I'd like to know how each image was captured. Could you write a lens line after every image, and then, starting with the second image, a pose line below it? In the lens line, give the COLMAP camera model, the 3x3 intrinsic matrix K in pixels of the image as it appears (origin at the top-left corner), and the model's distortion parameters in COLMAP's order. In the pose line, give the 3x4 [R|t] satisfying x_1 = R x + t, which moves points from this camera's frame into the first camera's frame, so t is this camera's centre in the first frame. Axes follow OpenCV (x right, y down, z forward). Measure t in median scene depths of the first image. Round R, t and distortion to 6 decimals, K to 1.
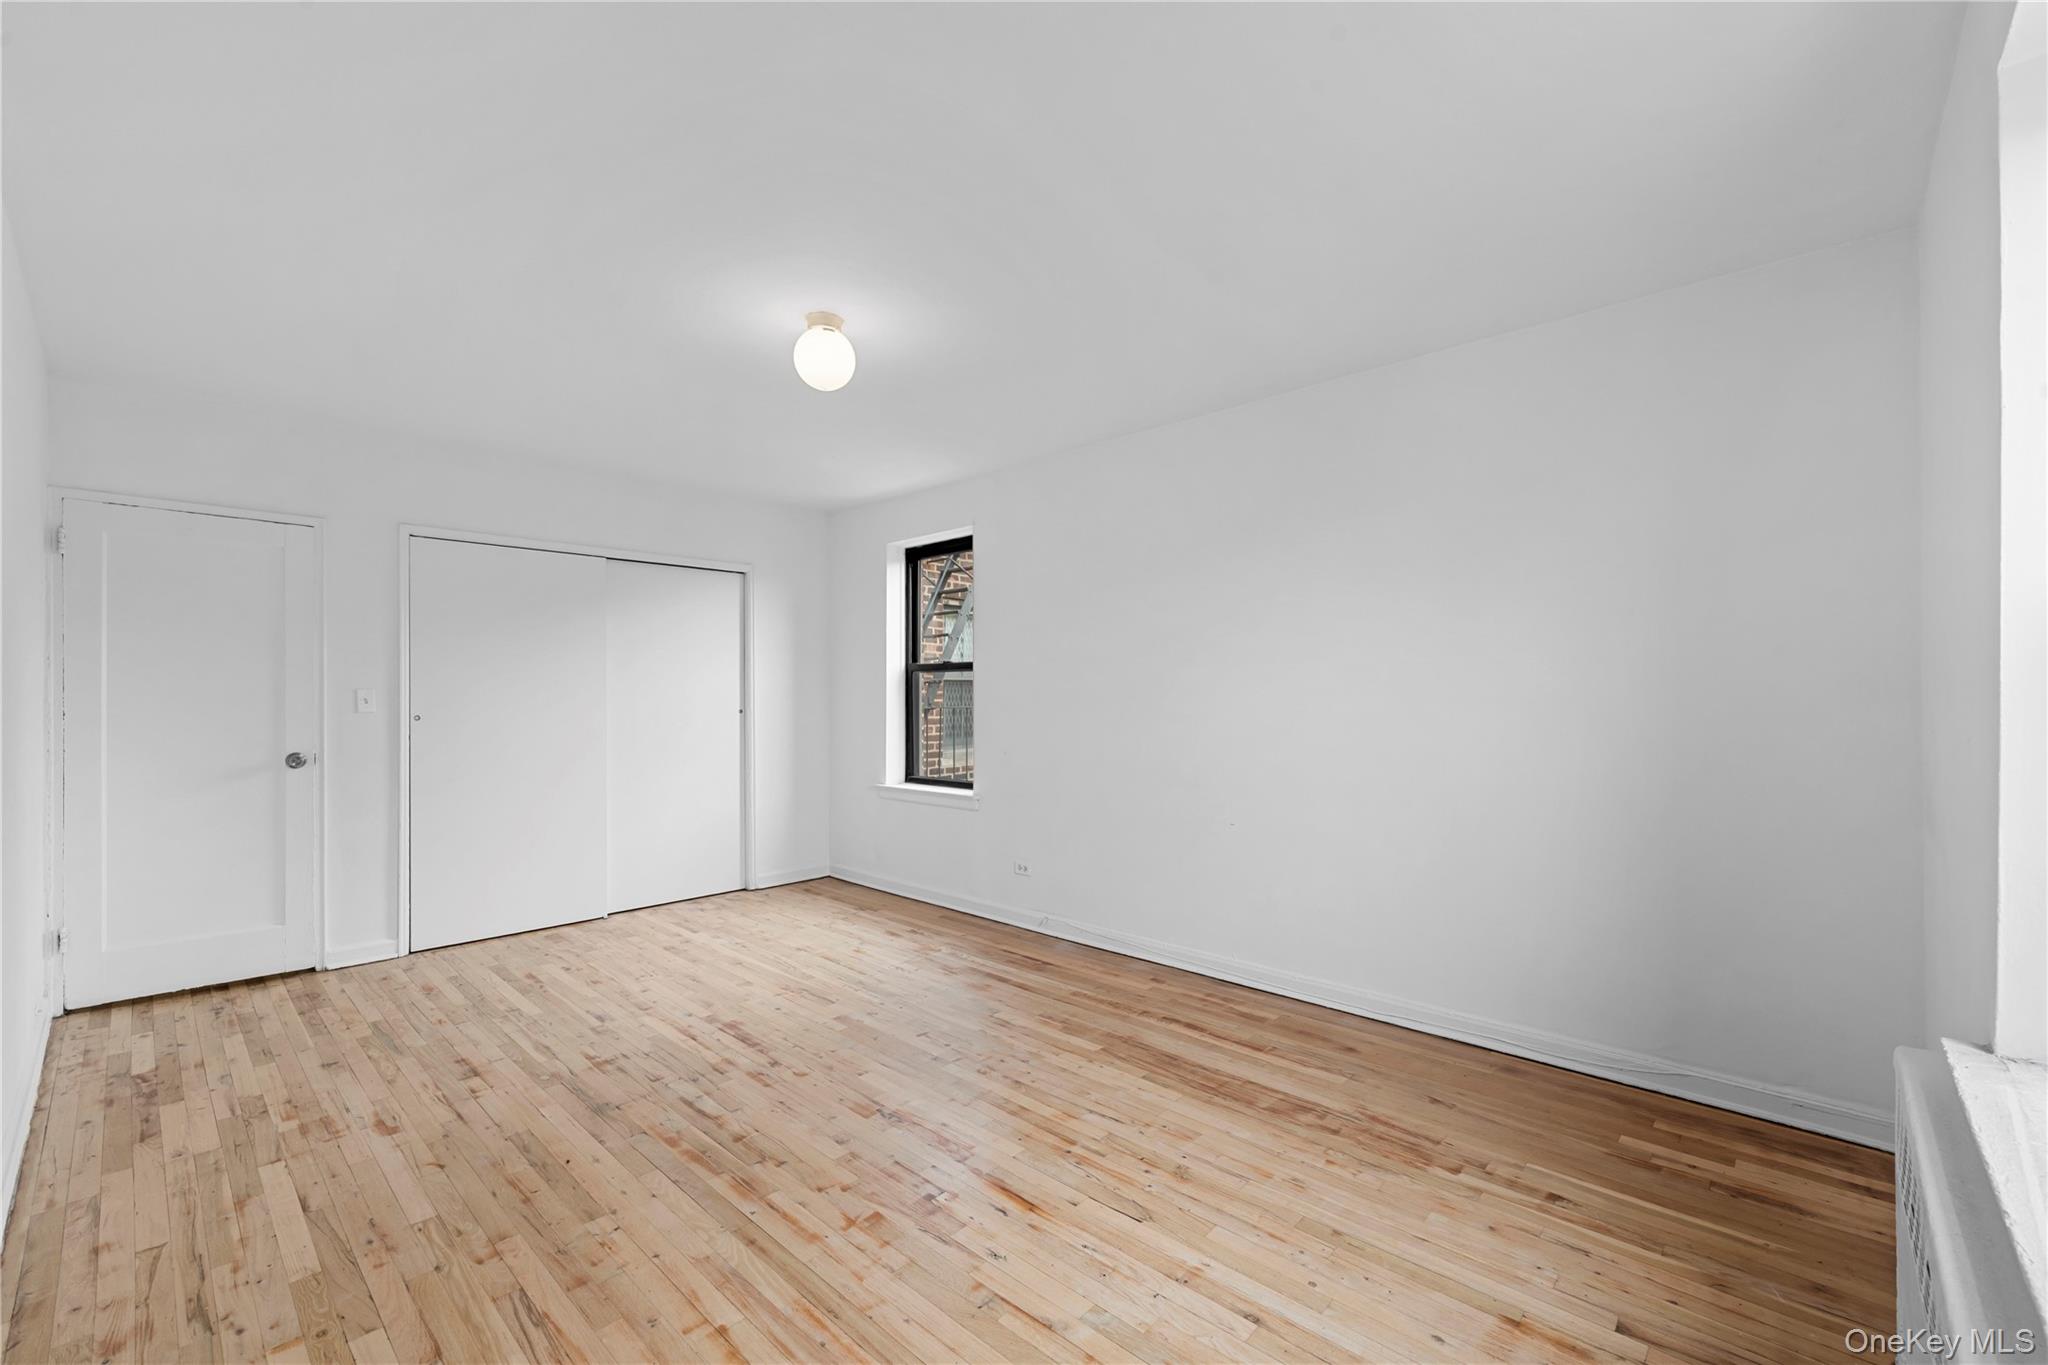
lens RADIAL K [[830.4, 0, 1027.6], [0, 830.4, 692.7], [0, 0, 1]] dist [0.000763, -0.000372]
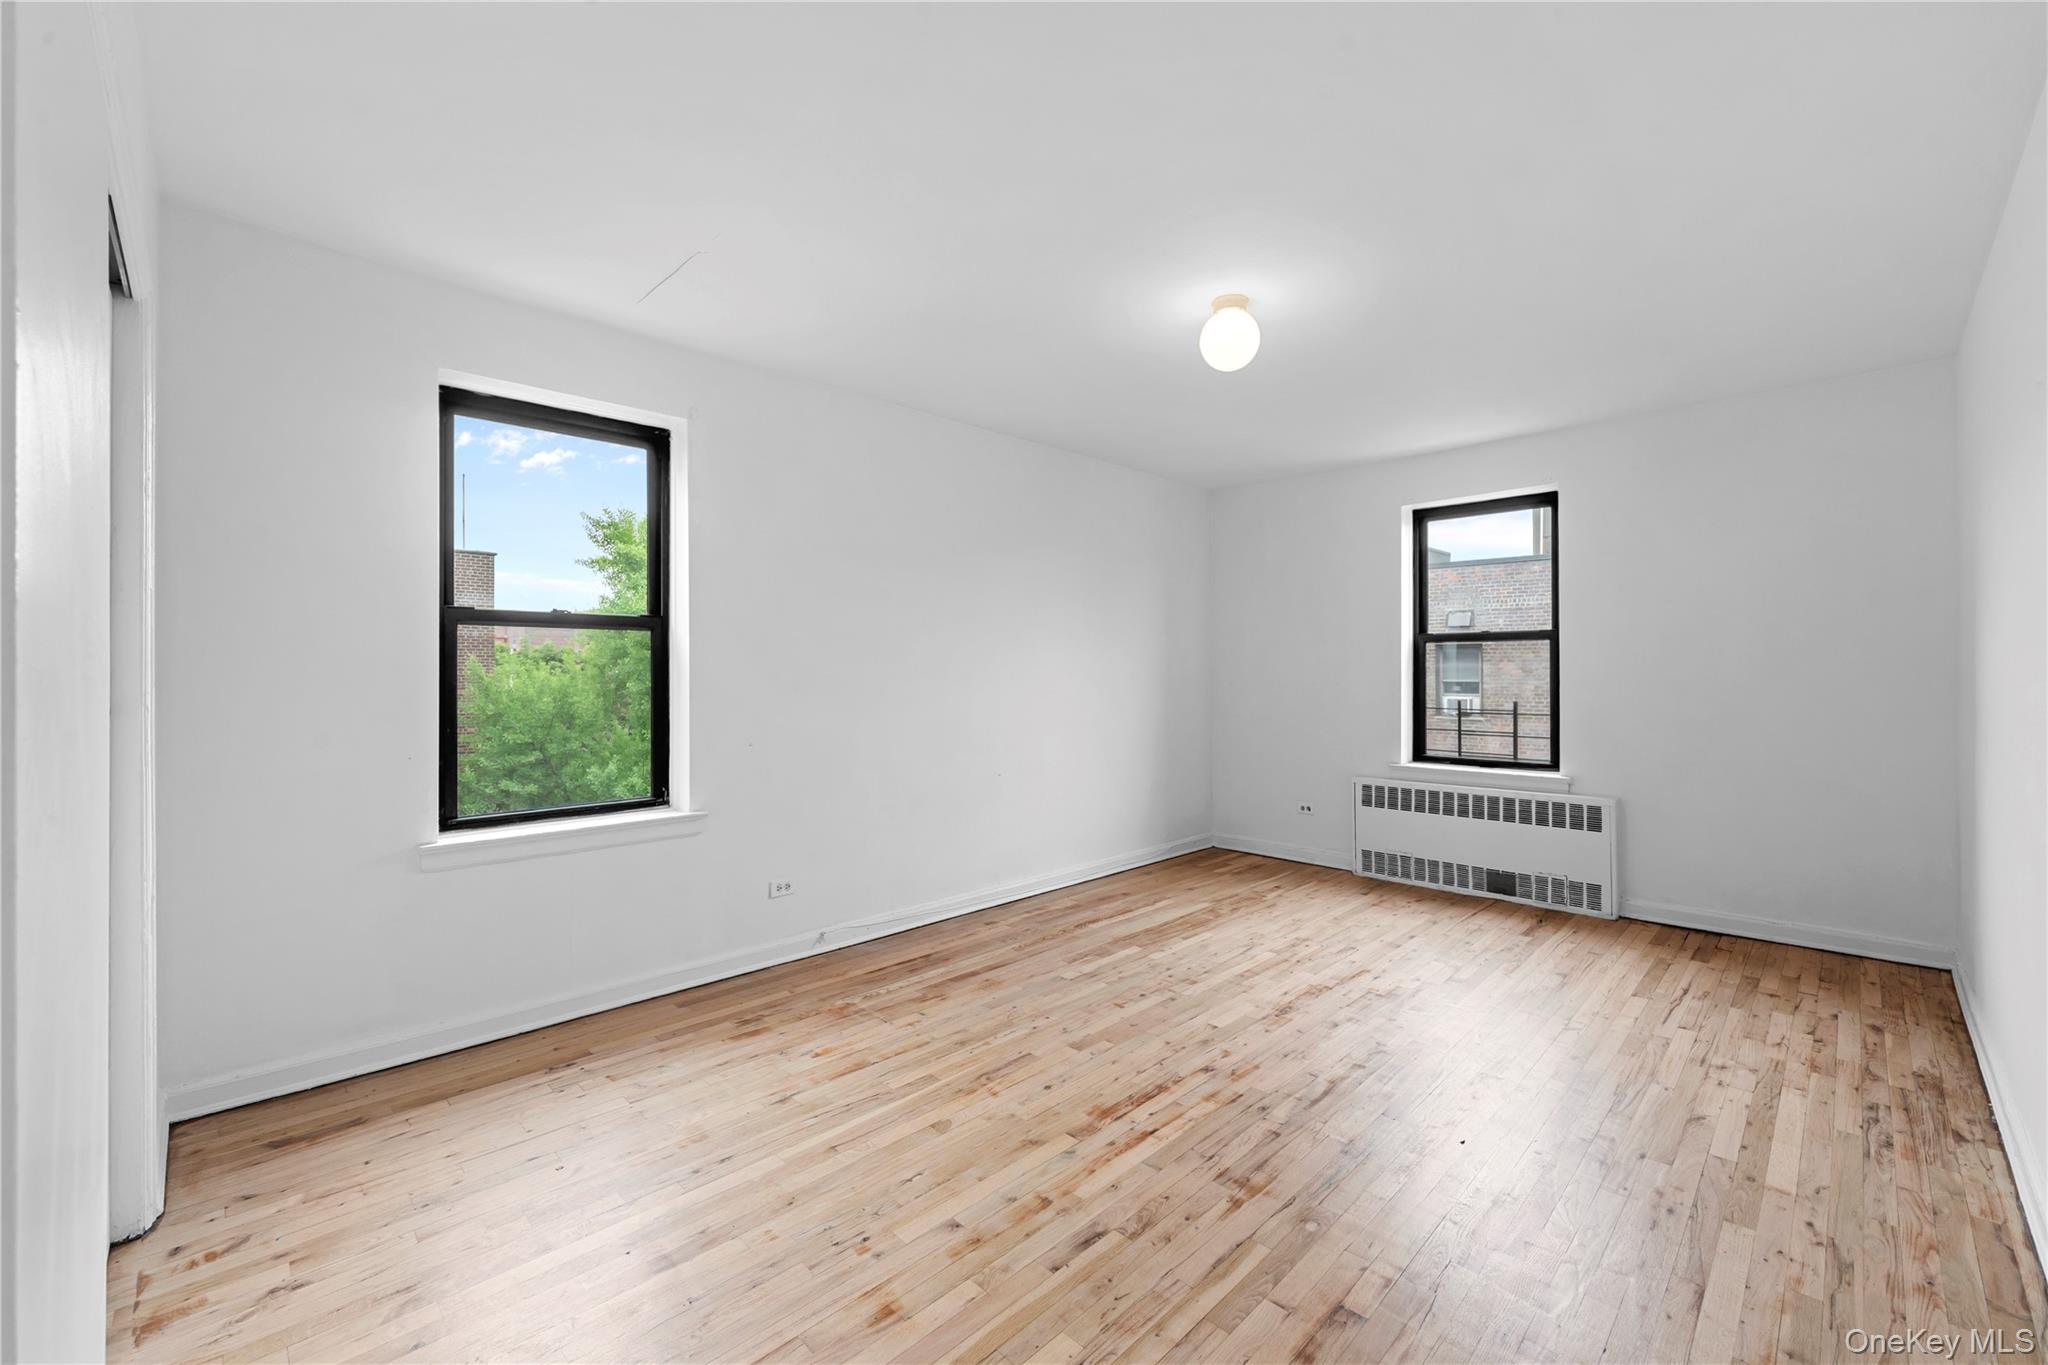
lens RADIAL K [[830.4, 0, 1027.6], [0, 830.4, 692.7], [0, 0, 1]] dist [0.000763, -0.000372]
pose [[0.040205, -0.024327, 0.998895, -1.078265], [-0.003415, 0.999694, 0.024483, 0.013087], [-0.999186, -0.004395, 0.040110, 1.037109]]
